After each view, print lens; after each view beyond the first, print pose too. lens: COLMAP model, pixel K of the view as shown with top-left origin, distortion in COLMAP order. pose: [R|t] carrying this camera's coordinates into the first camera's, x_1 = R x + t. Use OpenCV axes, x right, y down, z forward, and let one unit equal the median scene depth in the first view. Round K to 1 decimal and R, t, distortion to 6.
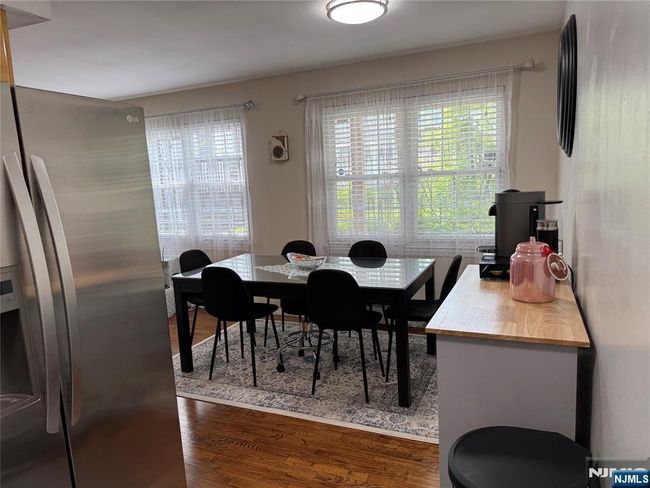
lens RADIAL K [[458.4, 0, 325.5], [0, 458.4, 243.0], [0, 0, 1]] dist [0.073623, -0.091170]
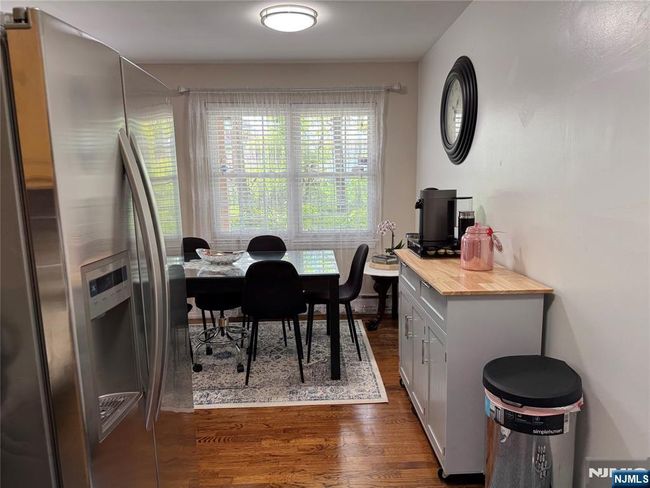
lens RADIAL K [[458.4, 0, 321.1], [0, 458.4, 249.0], [0, 0, 1]] dist [0.073623, -0.091170]
pose [[0.894054, -0.032975, 0.446744, -0.310470], [0.031809, 0.999443, 0.010114, 0.021063], [-0.446828, 0.005168, 0.894605, 0.010423]]
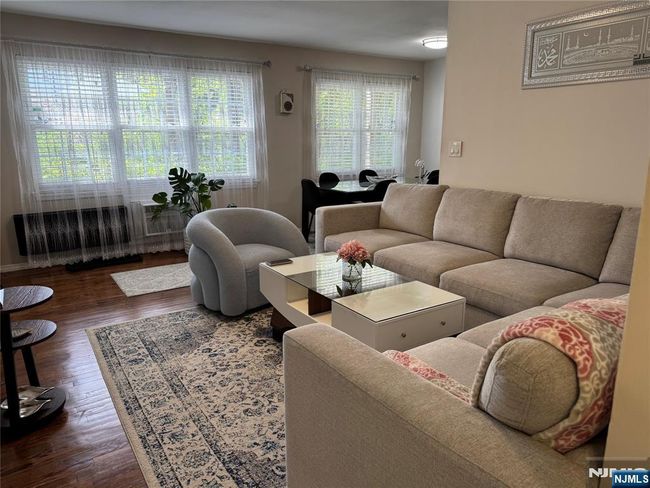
lens RADIAL K [[458.4, 0, 331.1], [0, 458.4, 245.1], [0, 0, 1]] dist [0.073623, -0.091170]
pose [[0.534935, -0.141814, 0.832906, -1.615633], [0.095772, 0.989637, 0.106989, 0.089433], [-0.839447, 0.022537, 0.542973, 0.260877]]
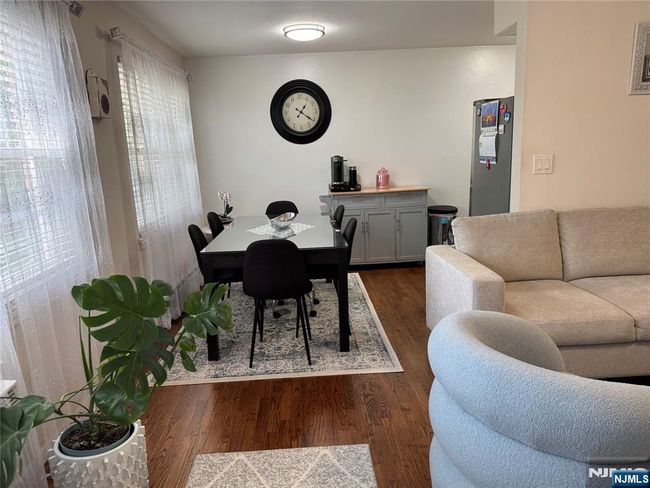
lens RADIAL K [[458.4, 0, 323.9], [0, 458.4, 242.9], [0, 0, 1]] dist [0.073623, -0.091170]
pose [[-0.426837, -0.104459, 0.898275, -1.112937], [0.197035, 0.958700, 0.205112, -0.122892], [-0.882602, 0.264541, -0.388627, 1.419925]]
